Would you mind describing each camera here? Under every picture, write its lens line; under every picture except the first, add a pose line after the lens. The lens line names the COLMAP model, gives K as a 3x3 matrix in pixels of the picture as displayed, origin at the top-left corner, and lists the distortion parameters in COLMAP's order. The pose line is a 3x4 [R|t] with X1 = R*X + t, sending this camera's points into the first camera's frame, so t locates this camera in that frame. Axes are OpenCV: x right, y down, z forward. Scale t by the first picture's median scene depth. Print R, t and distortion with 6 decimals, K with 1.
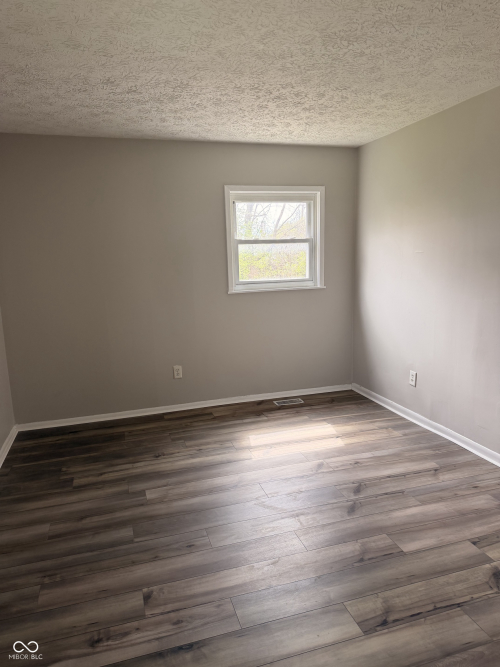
lens RADIAL K [[470.6, 0, 249.6], [0, 470.6, 334.7], [0, 0, 1]] dist [0.038062, -0.050827]
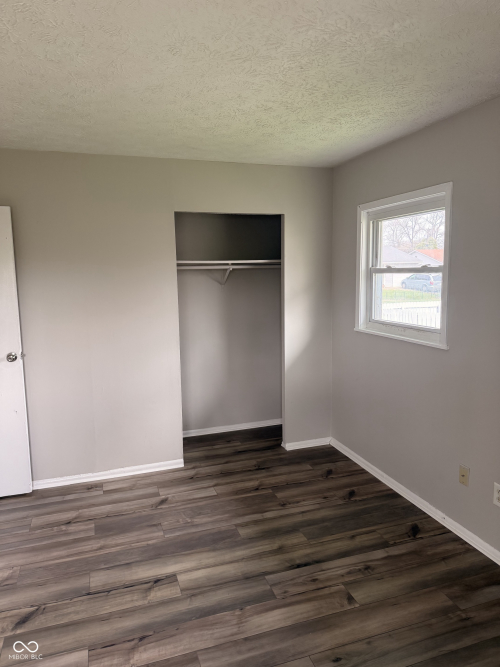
lens RADIAL K [[470.6, 0, 249.7], [0, 470.6, 334.5], [0, 0, 1]] dist [0.038062, -0.050827]
pose [[-0.998602, 0.049633, -0.018203, 0.013771], [0.041832, 0.952395, 0.301982, -0.413839], [0.032325, 0.300798, -0.953140, 1.946126]]
